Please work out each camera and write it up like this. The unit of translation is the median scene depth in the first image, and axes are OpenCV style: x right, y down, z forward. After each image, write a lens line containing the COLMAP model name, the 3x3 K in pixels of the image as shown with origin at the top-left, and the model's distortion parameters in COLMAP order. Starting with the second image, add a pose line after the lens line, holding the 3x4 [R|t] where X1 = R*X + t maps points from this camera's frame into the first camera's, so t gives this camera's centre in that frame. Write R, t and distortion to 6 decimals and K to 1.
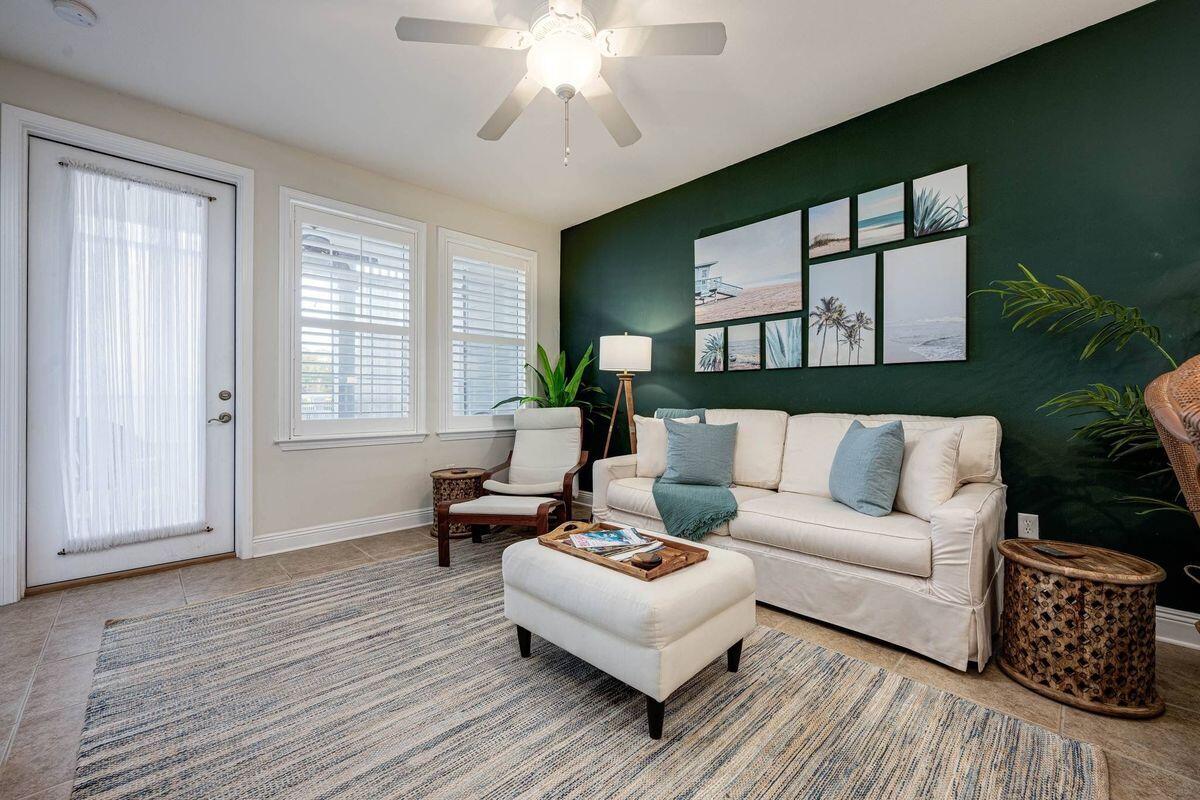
lens RADIAL K [[477.2, 0, 601.0], [0, 477.2, 403.5], [0, 0, 1]] dist [-0.002057, -0.000079]
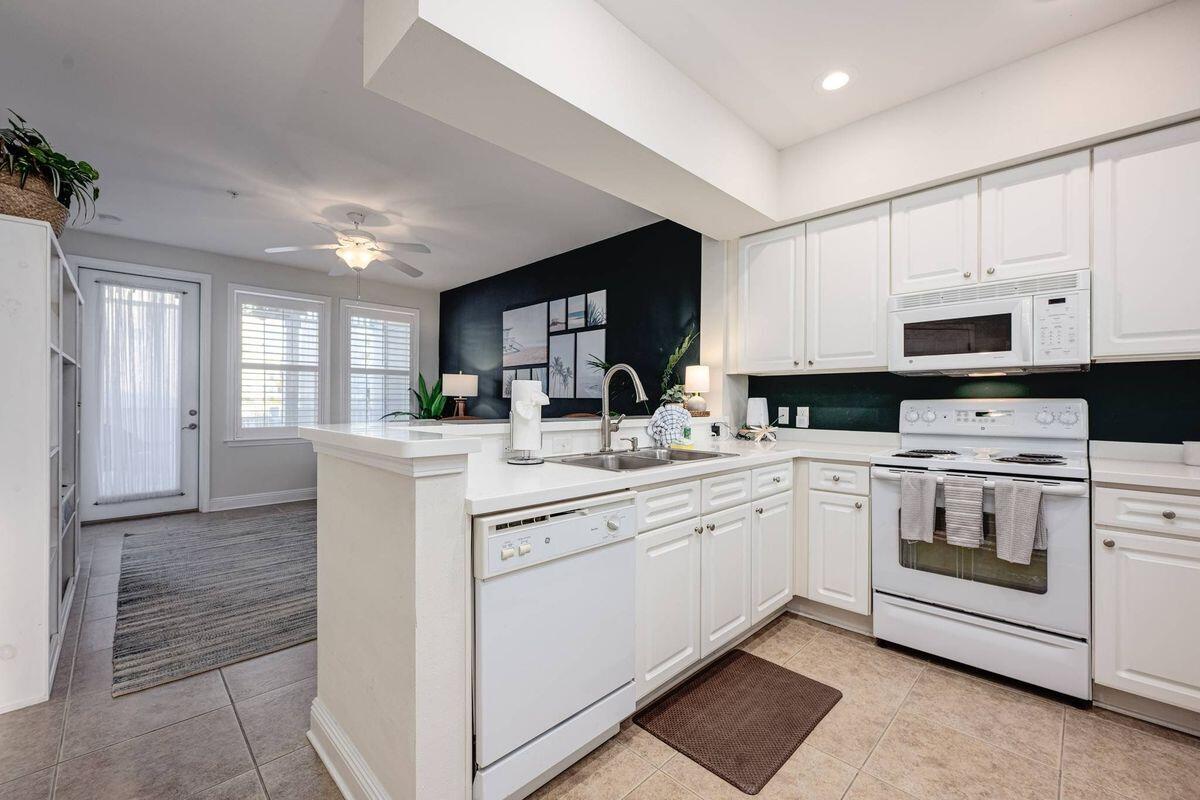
lens RADIAL K [[482.1, 0, 601.7], [0, 482.1, 407.0], [0, 0, 1]] dist [0.000197, 0.000022]
pose [[0.999931, 0.006852, 0.009513, 0.601992], [-0.006879, 0.999972, 0.002789, -0.051043], [-0.009494, -0.002854, 0.999951, -0.671881]]
